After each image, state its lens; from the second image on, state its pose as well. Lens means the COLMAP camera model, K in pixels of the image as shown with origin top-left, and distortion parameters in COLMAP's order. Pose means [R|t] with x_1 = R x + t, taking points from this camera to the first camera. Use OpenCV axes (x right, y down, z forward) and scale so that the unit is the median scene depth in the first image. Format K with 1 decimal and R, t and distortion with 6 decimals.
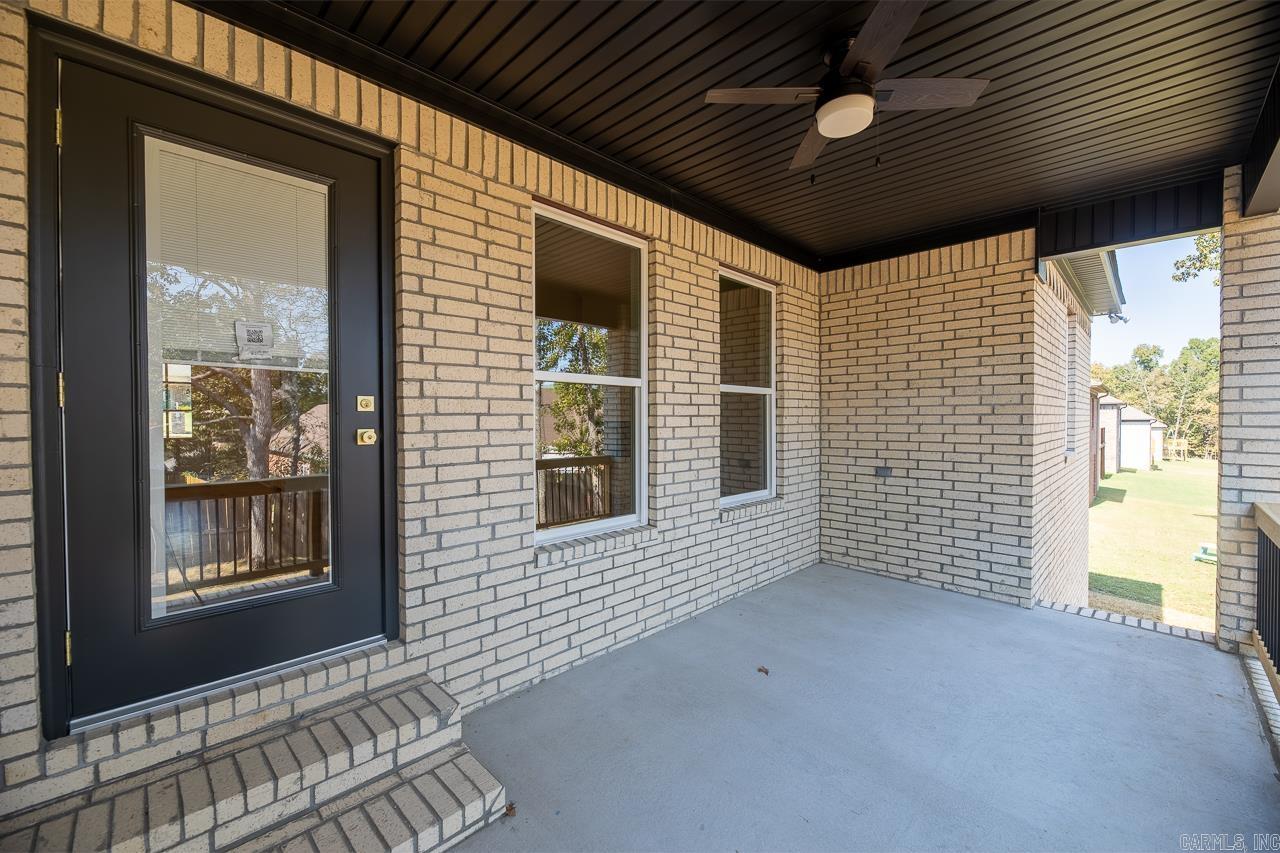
lens RADIAL K [[515.5, 0, 642.4], [0, 515.5, 424.3], [0, 0, 1]] dist [-0.000263, 0.000115]
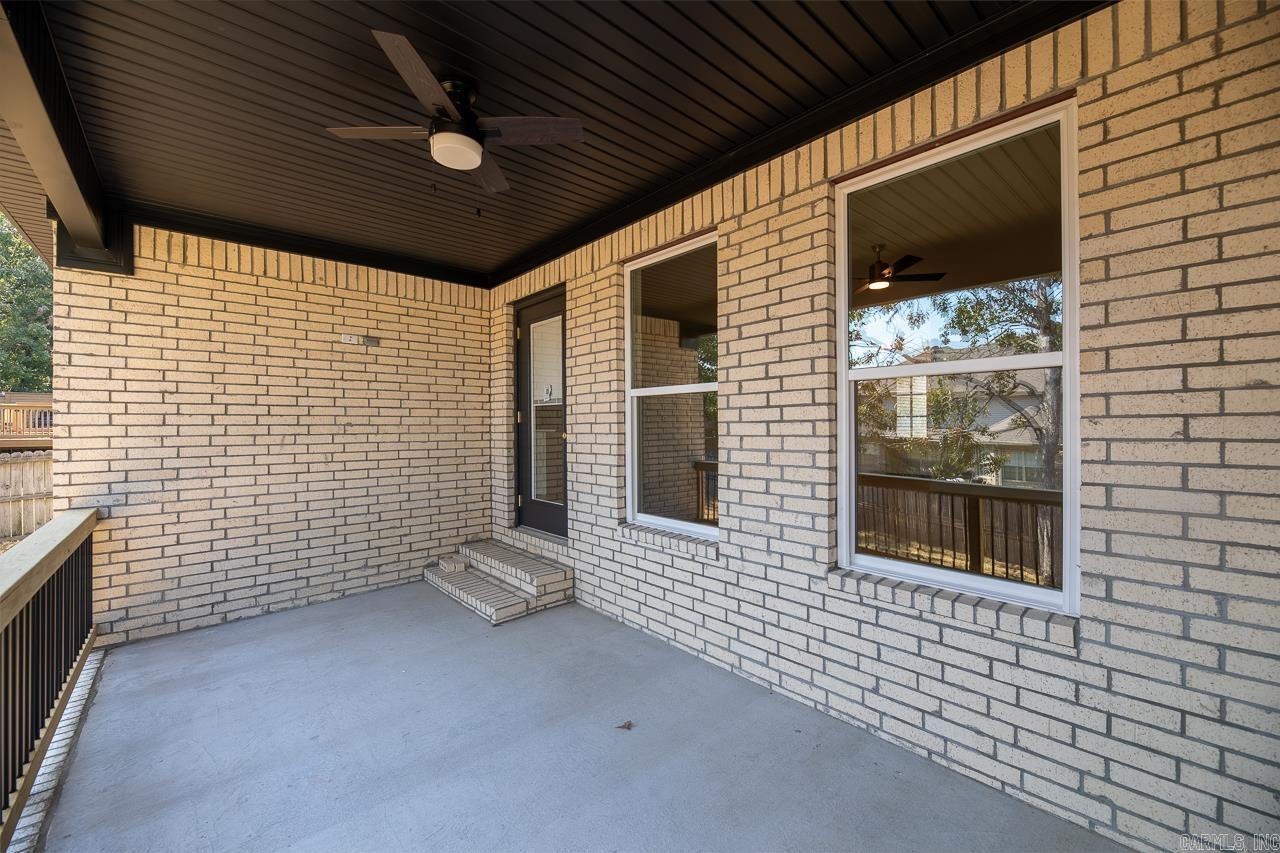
lens RADIAL K [[515.5, 0, 642.4], [0, 515.5, 424.3], [0, 0, 1]] dist [-0.000263, 0.000115]
pose [[-0.065980, 0.000080, -0.997821, 0.933611], [-0.002710, 0.999996, 0.000259, -0.012996], [0.997817, 0.002721, -0.065979, 0.938114]]
